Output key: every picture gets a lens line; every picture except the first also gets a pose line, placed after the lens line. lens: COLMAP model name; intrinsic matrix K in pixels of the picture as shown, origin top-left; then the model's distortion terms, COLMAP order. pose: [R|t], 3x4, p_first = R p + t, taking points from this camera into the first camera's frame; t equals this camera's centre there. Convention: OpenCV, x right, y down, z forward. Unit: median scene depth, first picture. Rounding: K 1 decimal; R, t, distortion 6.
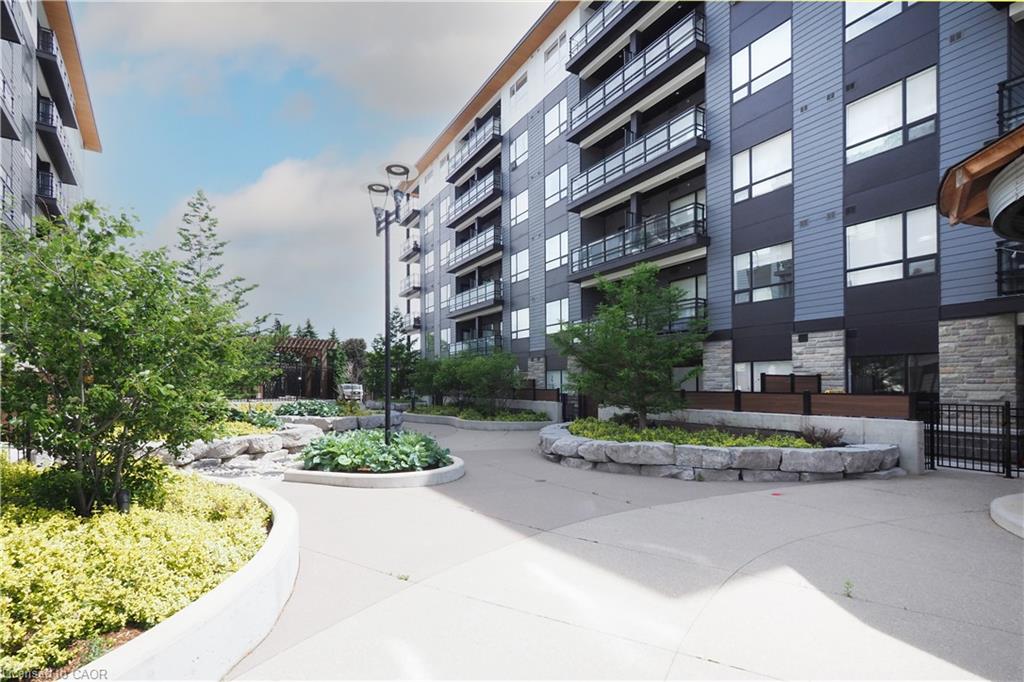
lens RADIAL K [[448.0, 0, 511.9], [0, 448.0, 333.2], [0, 0, 1]] dist [0.001308, -0.000013]
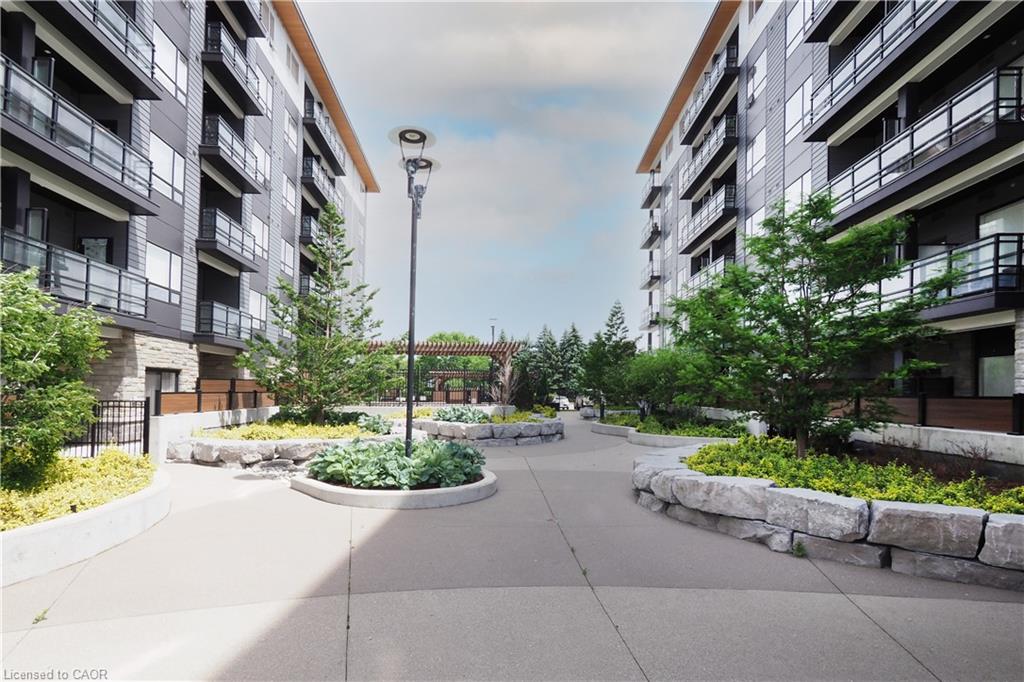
lens RADIAL K [[506.1, 0, 512.0], [0, 506.1, 341.0], [0, 0, 1]] dist [0.002524, 0.000121]
pose [[0.863118, -0.053696, -0.502139, 0.384536], [0.062548, 0.998042, 0.000786, 0.036252], [0.501114, -0.032086, 0.864786, 0.251470]]
